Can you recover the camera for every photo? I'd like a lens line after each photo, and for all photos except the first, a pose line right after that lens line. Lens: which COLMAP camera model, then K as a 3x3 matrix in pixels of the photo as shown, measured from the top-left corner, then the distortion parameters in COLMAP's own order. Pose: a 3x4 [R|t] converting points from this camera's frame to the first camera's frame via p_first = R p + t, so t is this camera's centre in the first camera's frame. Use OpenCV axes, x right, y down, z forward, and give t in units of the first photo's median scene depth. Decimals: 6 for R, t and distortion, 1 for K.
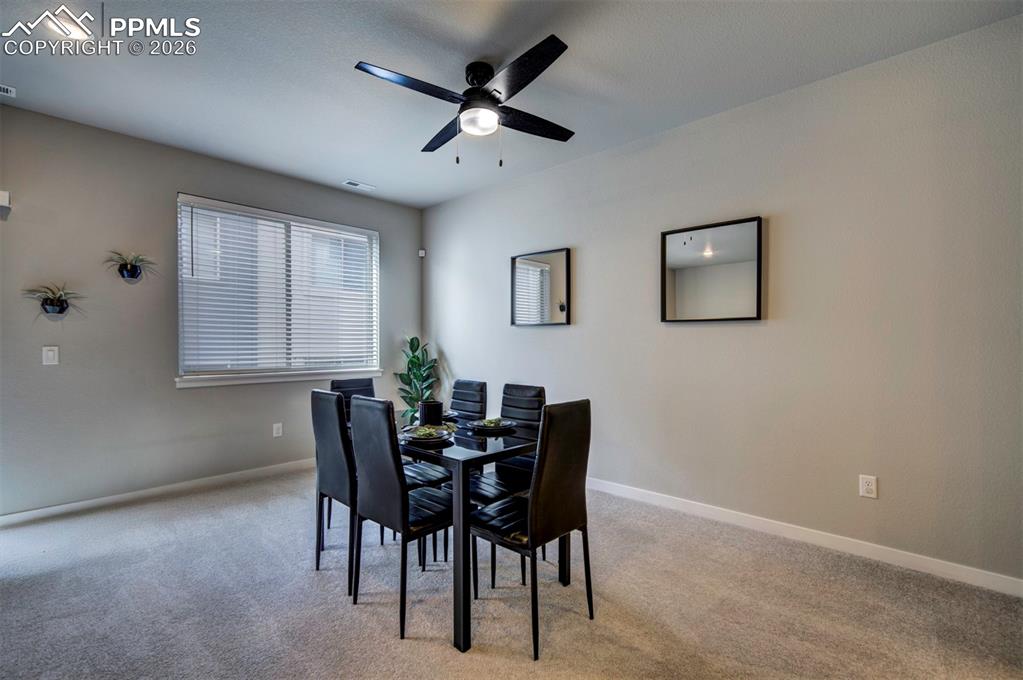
lens RADIAL K [[452.2, 0, 506.5], [0, 452.2, 341.7], [0, 0, 1]] dist [-0.003325, -0.000083]
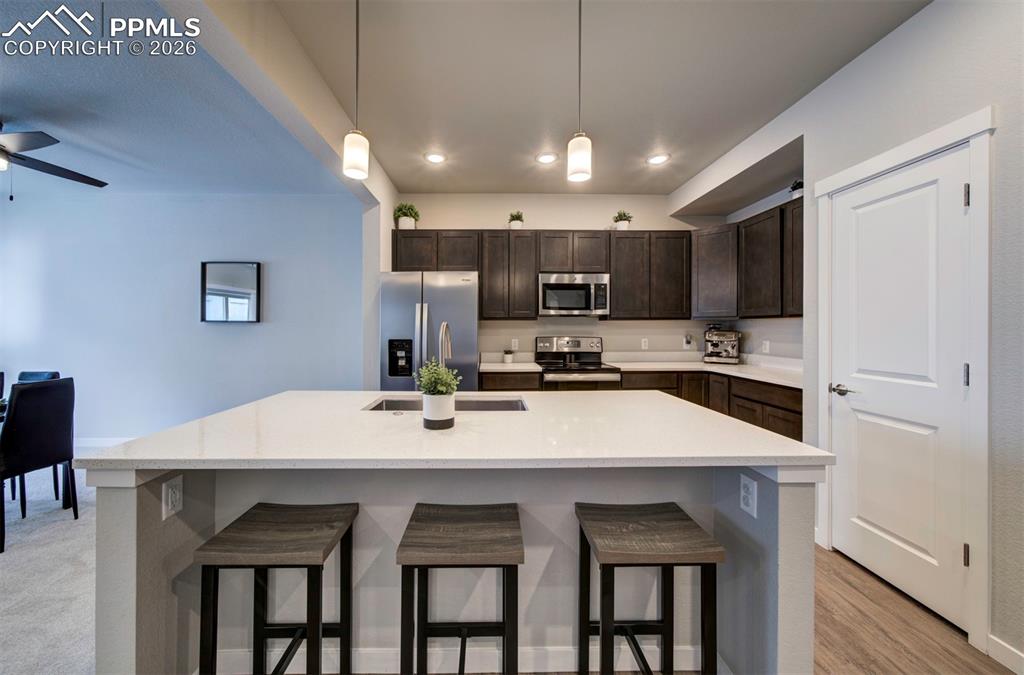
lens RADIAL K [[370.1, 0, 503.5], [0, 370.1, 327.7], [0, 0, 1]] dist [-0.003127, 0.000937]
pose [[0.733762, 0.001946, 0.679403, 0.228450], [-0.002758, 0.999996, 0.000115, -0.024160], [-0.679401, -0.001958, 0.733765, -0.522269]]
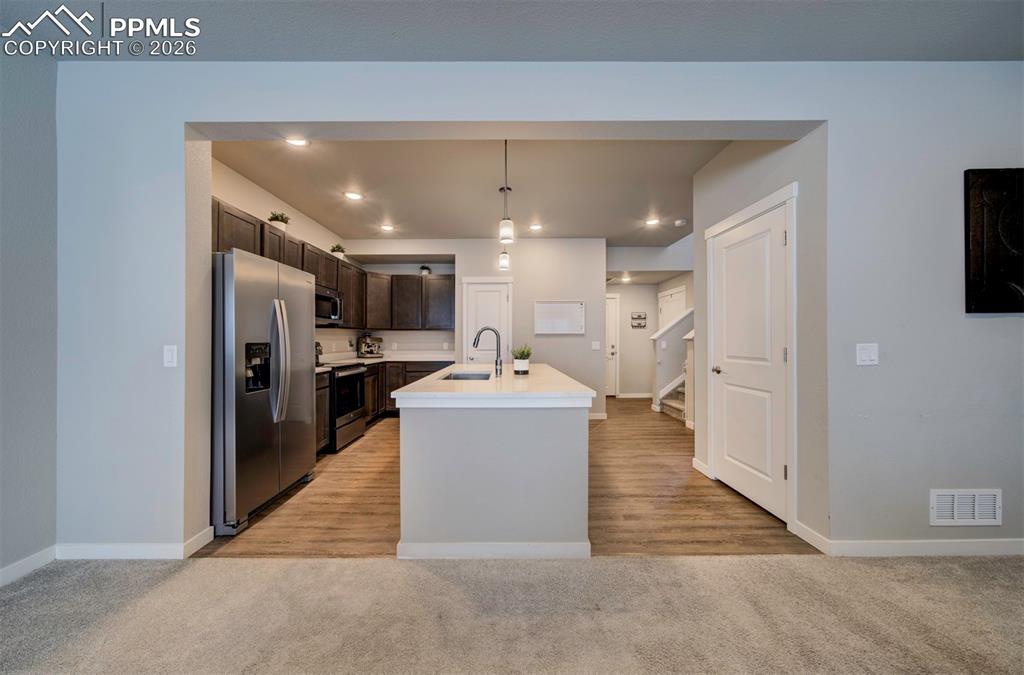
lens RADIAL K [[344.9, 0, 502.1], [0, 344.9, 343.1], [0, 0, 1]] dist [-0.001869, 0.000869]
pose [[-0.672874, 0.000062, 0.739757, -0.132688], [0.003922, 0.999986, 0.003483, 0.004306], [-0.739747, 0.005245, -0.672865, 0.373128]]
